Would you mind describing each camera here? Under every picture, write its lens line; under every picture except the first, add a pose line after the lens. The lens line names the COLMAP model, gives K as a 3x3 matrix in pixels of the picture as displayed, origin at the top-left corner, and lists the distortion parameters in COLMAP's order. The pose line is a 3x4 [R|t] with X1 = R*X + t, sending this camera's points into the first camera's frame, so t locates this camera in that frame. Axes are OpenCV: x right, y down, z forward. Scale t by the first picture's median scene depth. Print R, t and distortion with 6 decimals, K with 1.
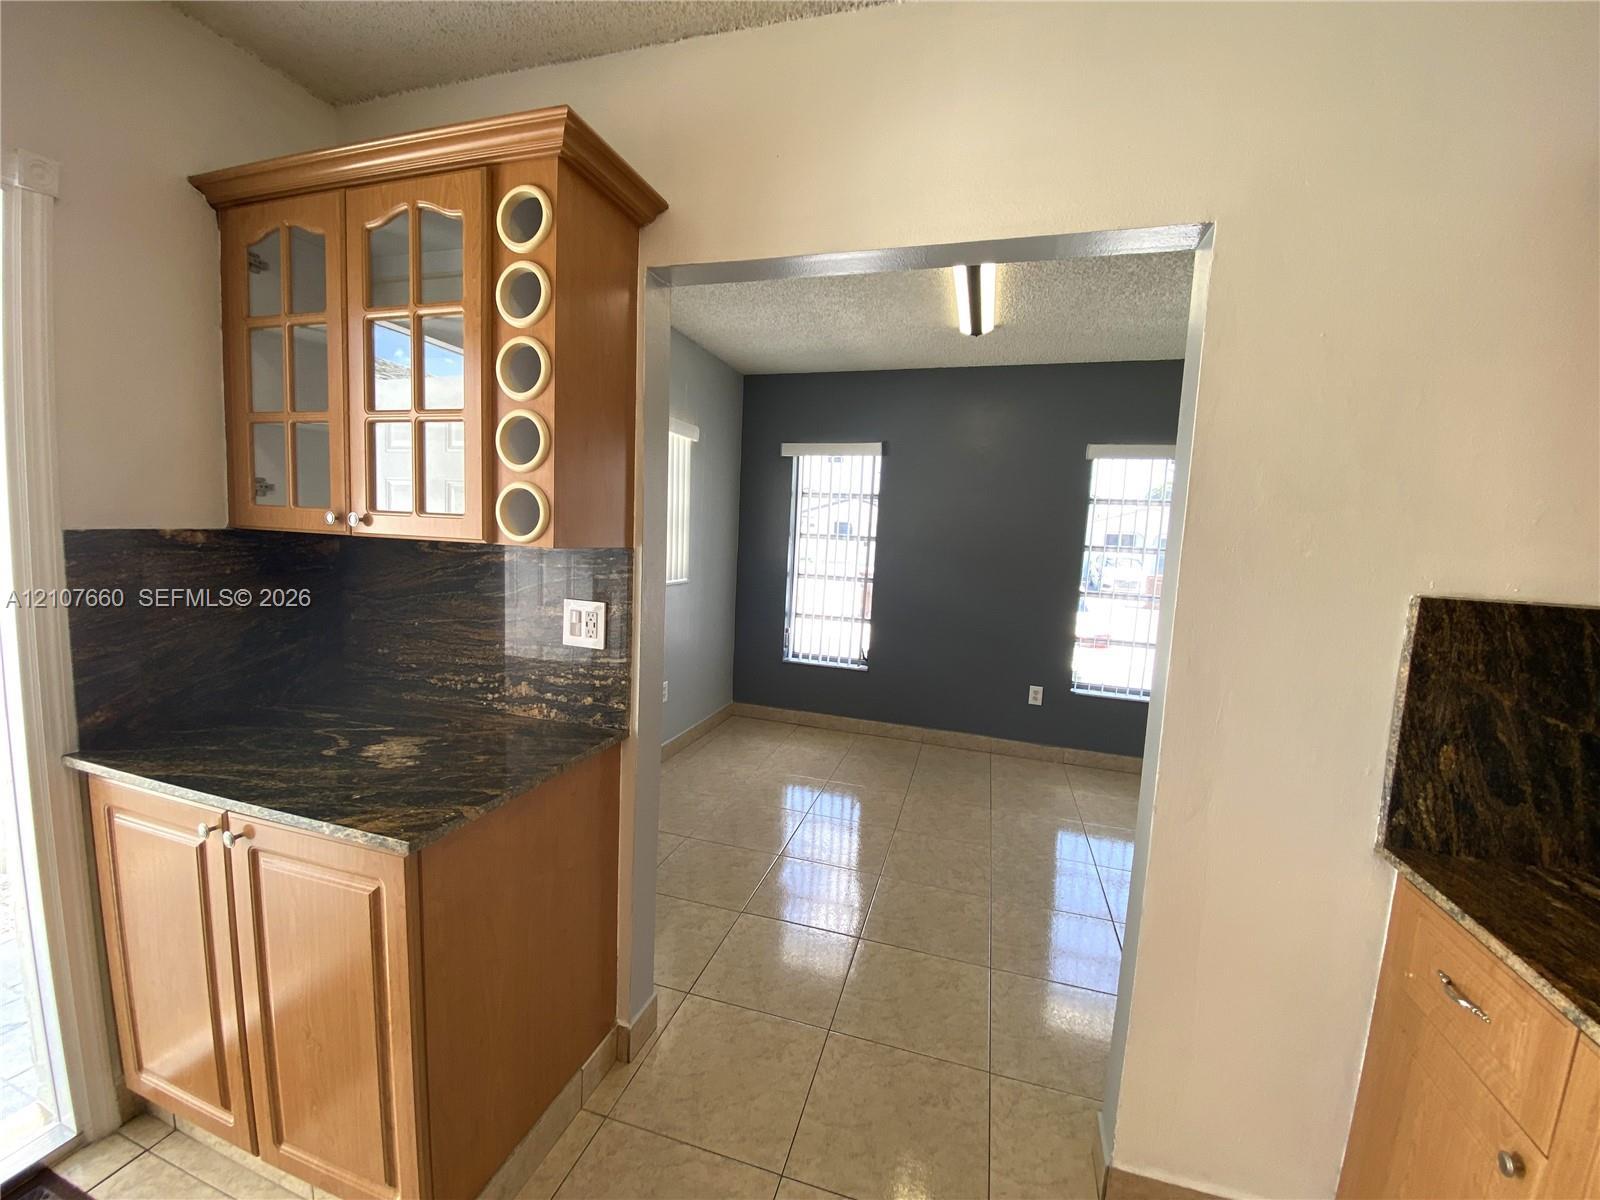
lens RADIAL K [[641.6, 0, 797.4], [0, 641.6, 599.0], [0, 0, 1]] dist [0.022262, -0.023522]
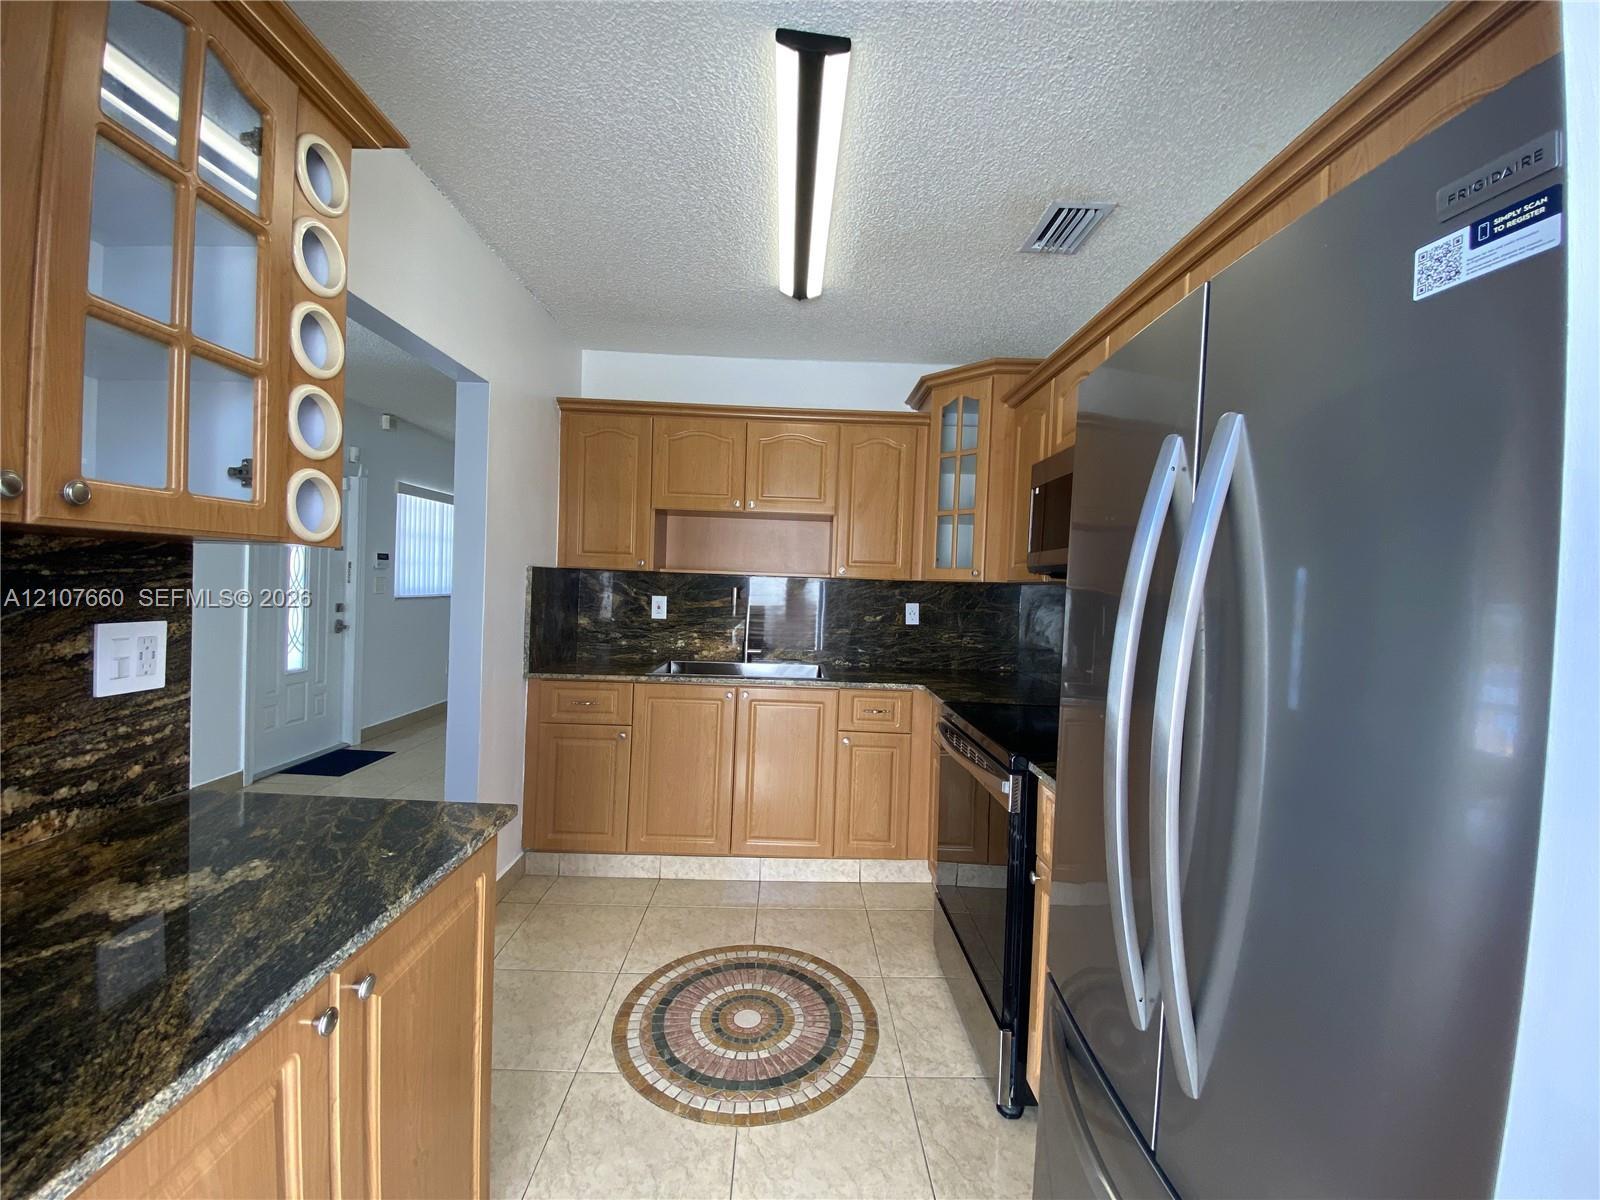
lens RADIAL K [[641.6, 0, 797.4], [0, 641.6, 599.0], [0, 0, 1]] dist [0.022262, -0.023522]
pose [[-0.306109, -0.076120, 0.948948, -1.277138], [0.051344, 0.994027, 0.096298, -0.054945], [-0.950611, 0.078200, -0.300373, 0.581003]]
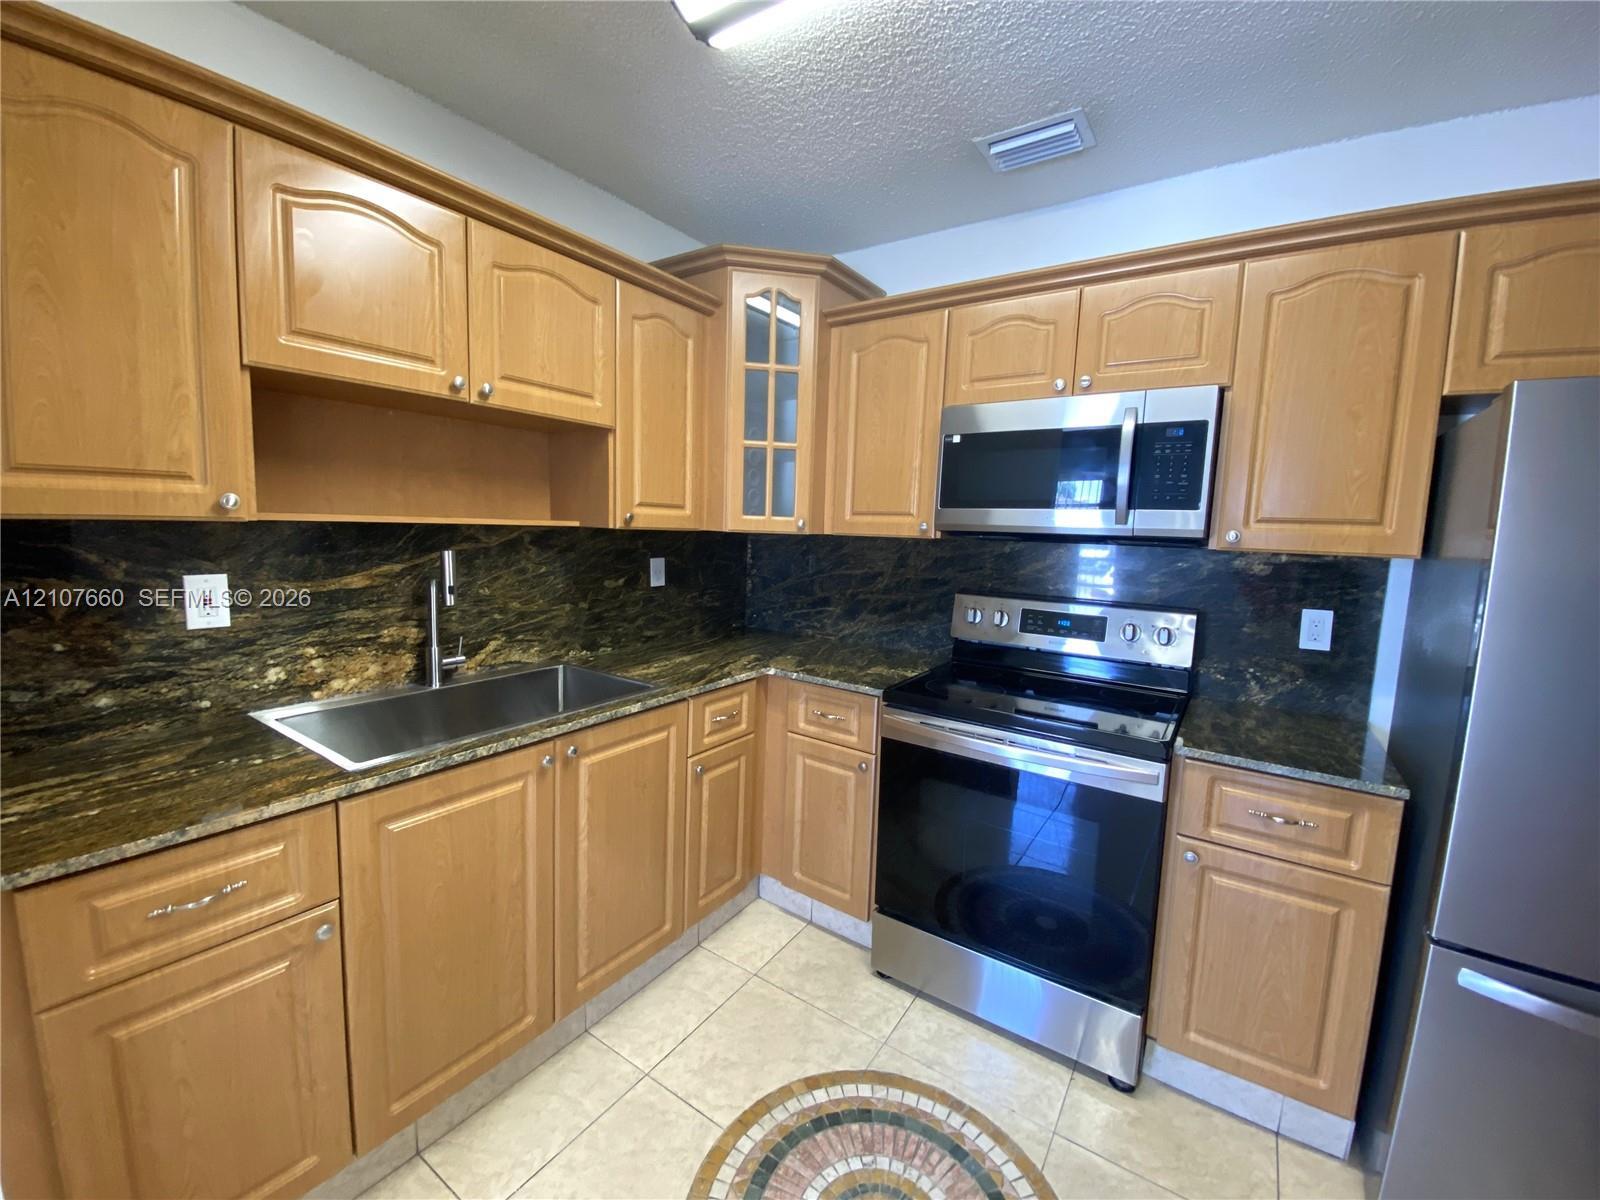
lens RADIAL K [[641.6, 0, 797.4], [0, 641.6, 599.0], [0, 0, 1]] dist [0.022262, -0.023522]
pose [[-0.951835, -0.110906, 0.285850, -0.088962], [-0.044151, 0.972149, 0.230168, -0.102368], [-0.303416, 0.206461, -0.930222, 1.006787]]
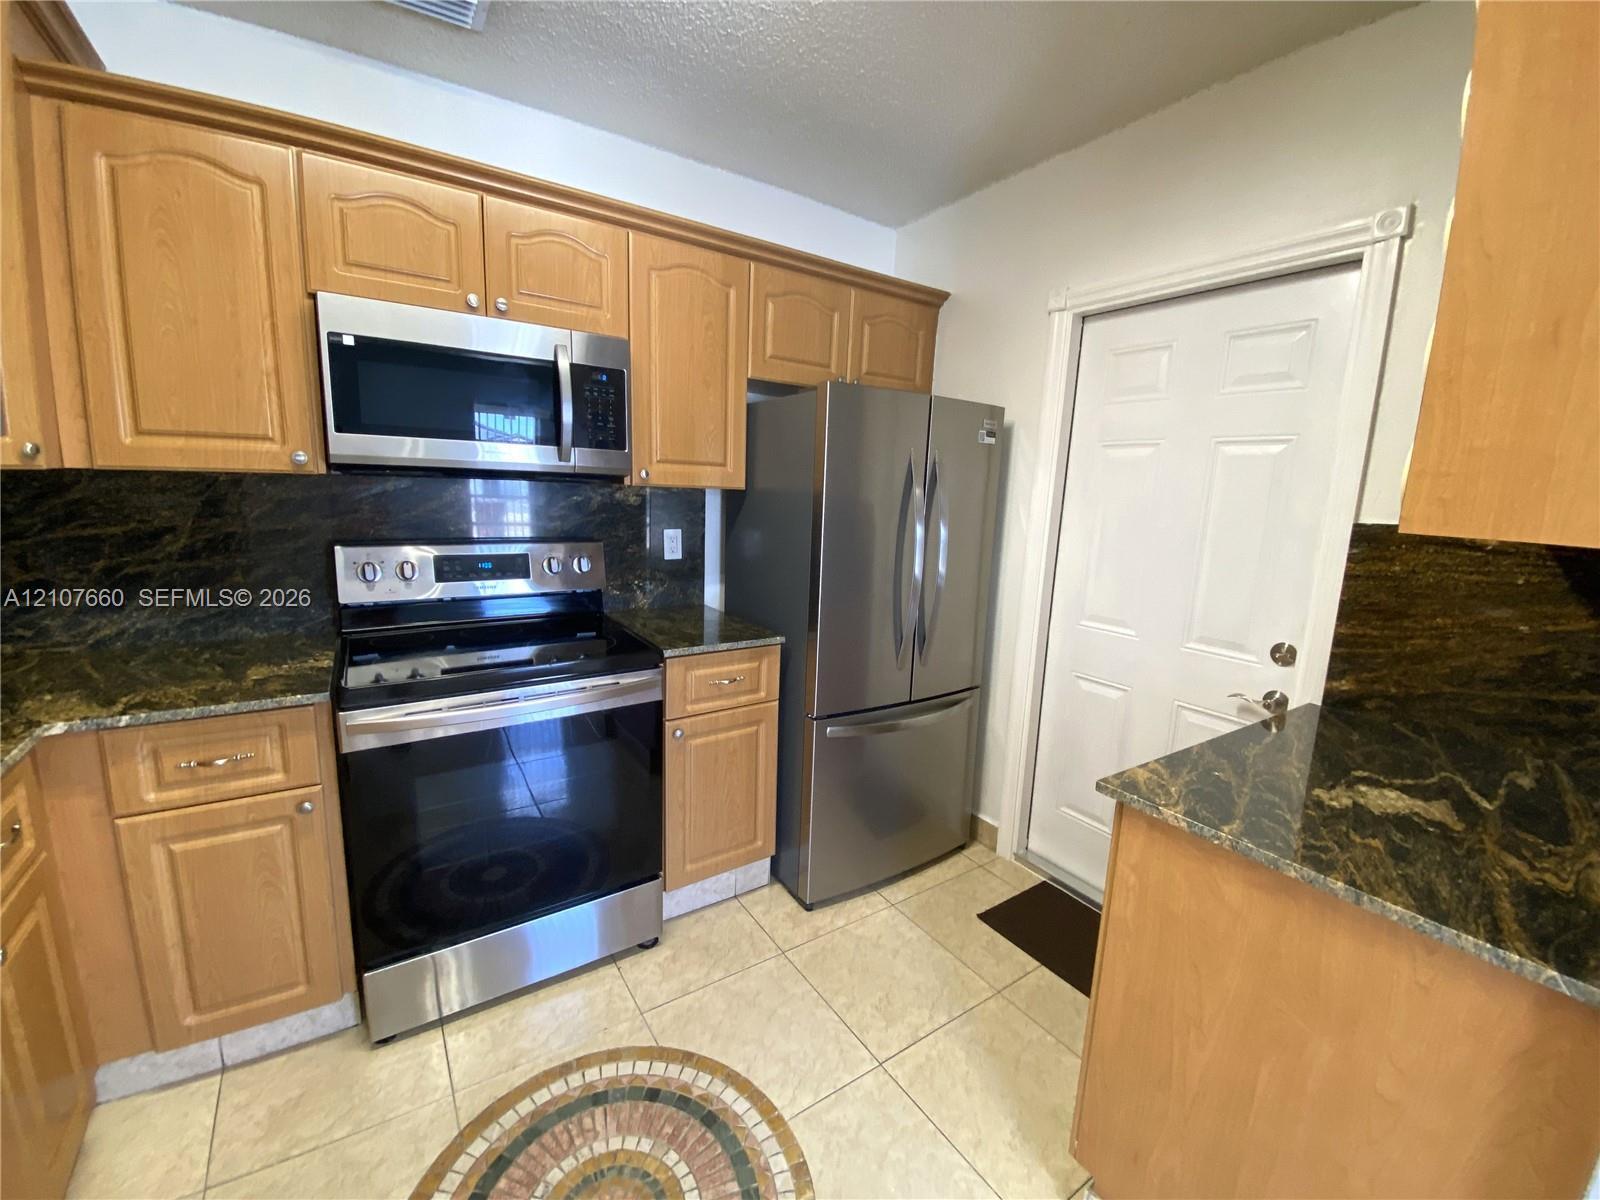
lens RADIAL K [[641.6, 0, 797.4], [0, 641.6, 599.0], [0, 0, 1]] dist [0.022262, -0.023522]
pose [[-0.628018, 0.066707, -0.775334, 0.391403], [-0.149992, 0.967262, 0.204712, -0.052092], [0.763607, 0.244857, -0.597452, 0.825393]]
